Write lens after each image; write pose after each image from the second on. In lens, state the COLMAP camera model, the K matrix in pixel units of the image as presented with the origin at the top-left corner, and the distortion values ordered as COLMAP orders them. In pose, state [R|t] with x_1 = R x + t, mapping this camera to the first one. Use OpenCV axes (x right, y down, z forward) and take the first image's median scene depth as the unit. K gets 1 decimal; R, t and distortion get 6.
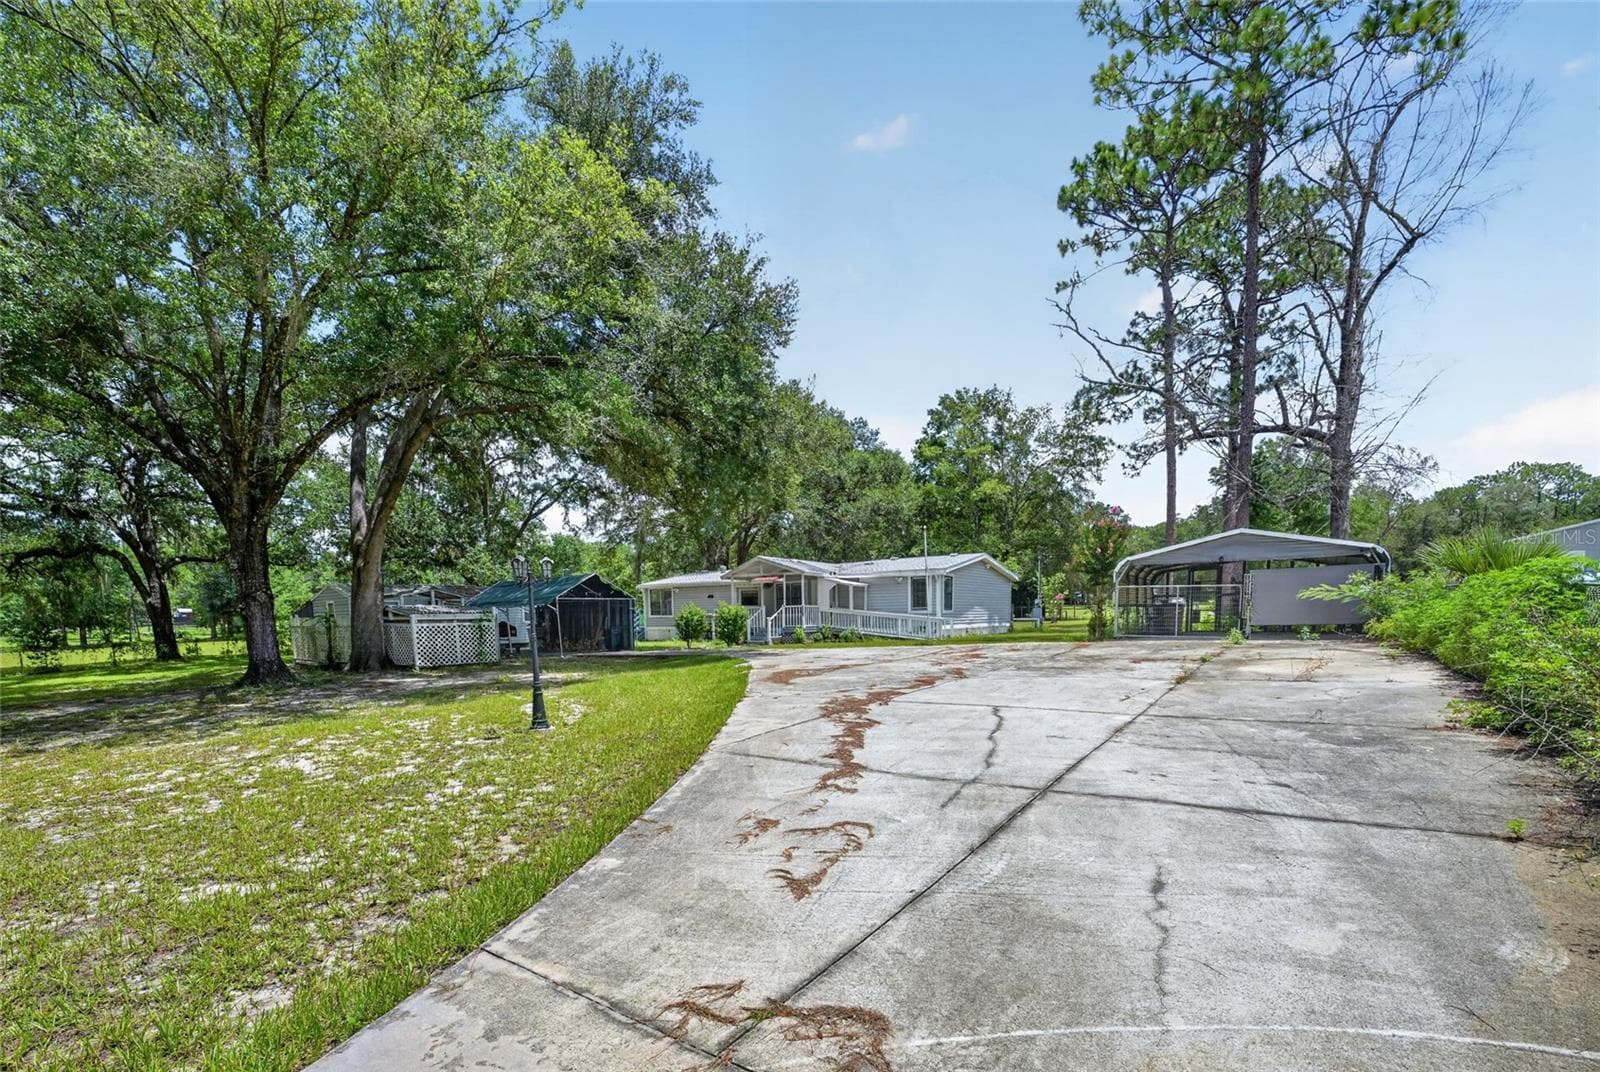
lens RADIAL K [[710.7, 0, 782.2], [0, 710.7, 605.4], [0, 0, 1]] dist [0.068744, -0.000109]
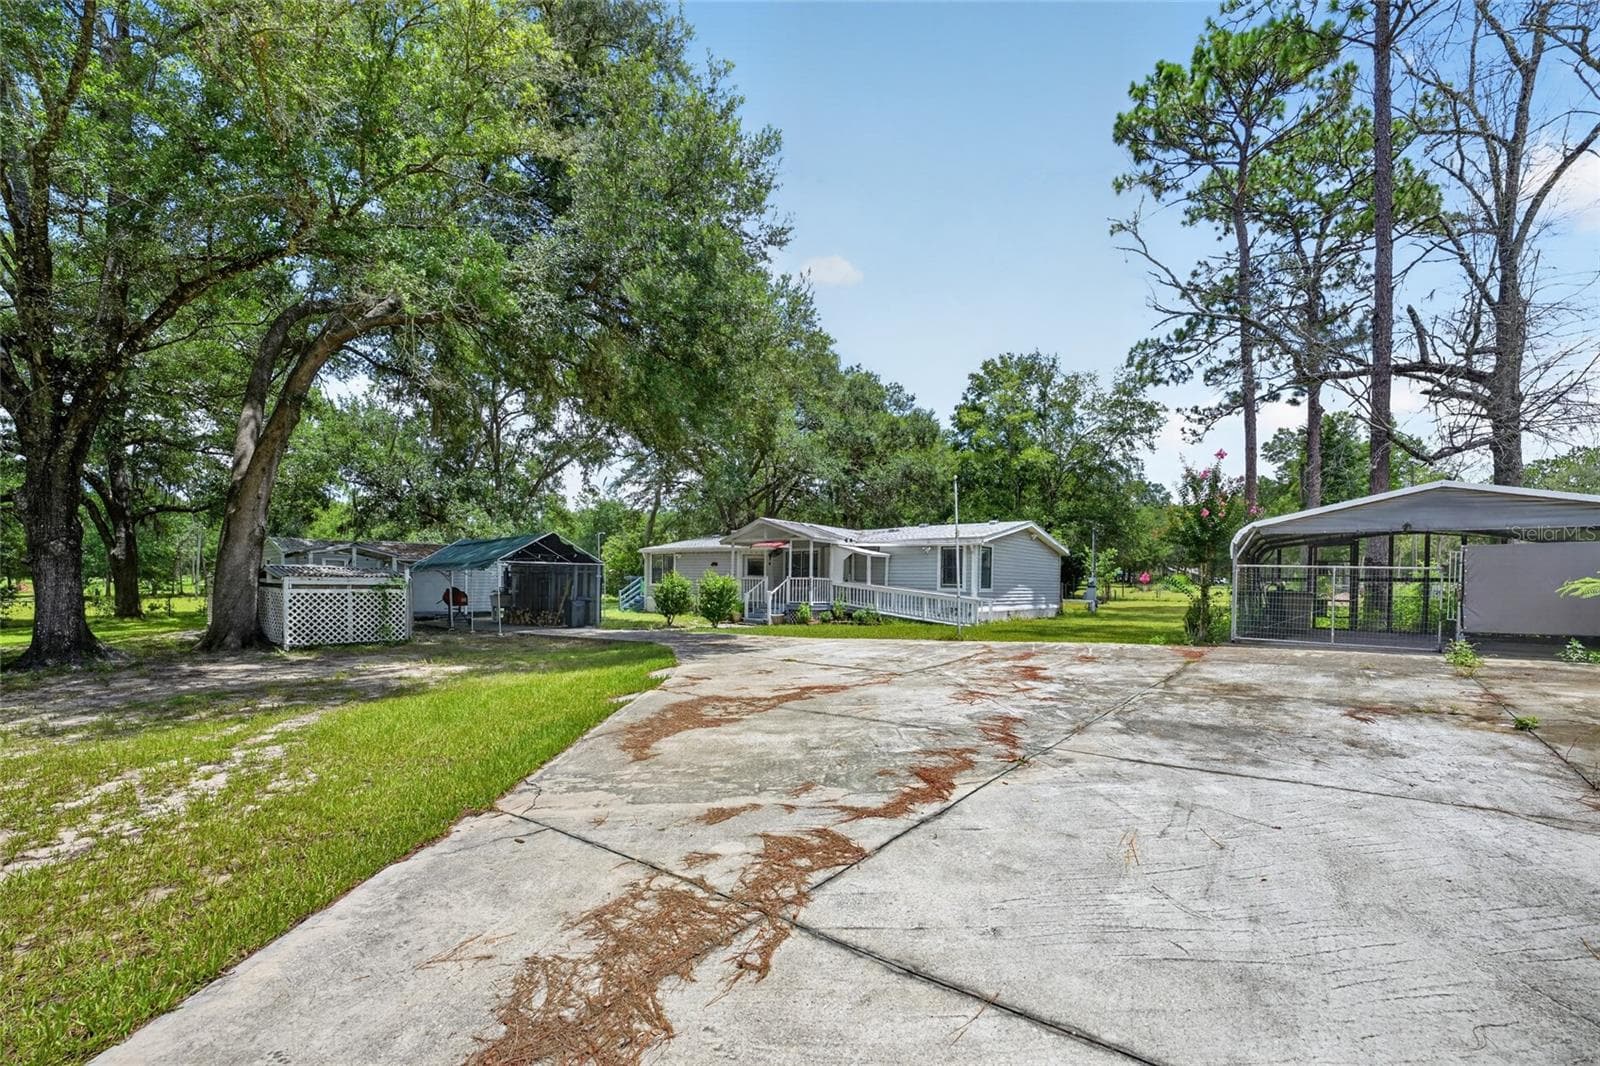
lens RADIAL K [[668.0, 0, 807.6], [0, 668.0, 555.1], [0, 0, 1]] dist [-0.001842, -0.000246]
pose [[0.999139, 0.026167, -0.032182, 0.042097], [-0.027059, 0.999253, -0.027596, -0.003895], [0.031436, 0.028443, 0.999101, 0.184000]]
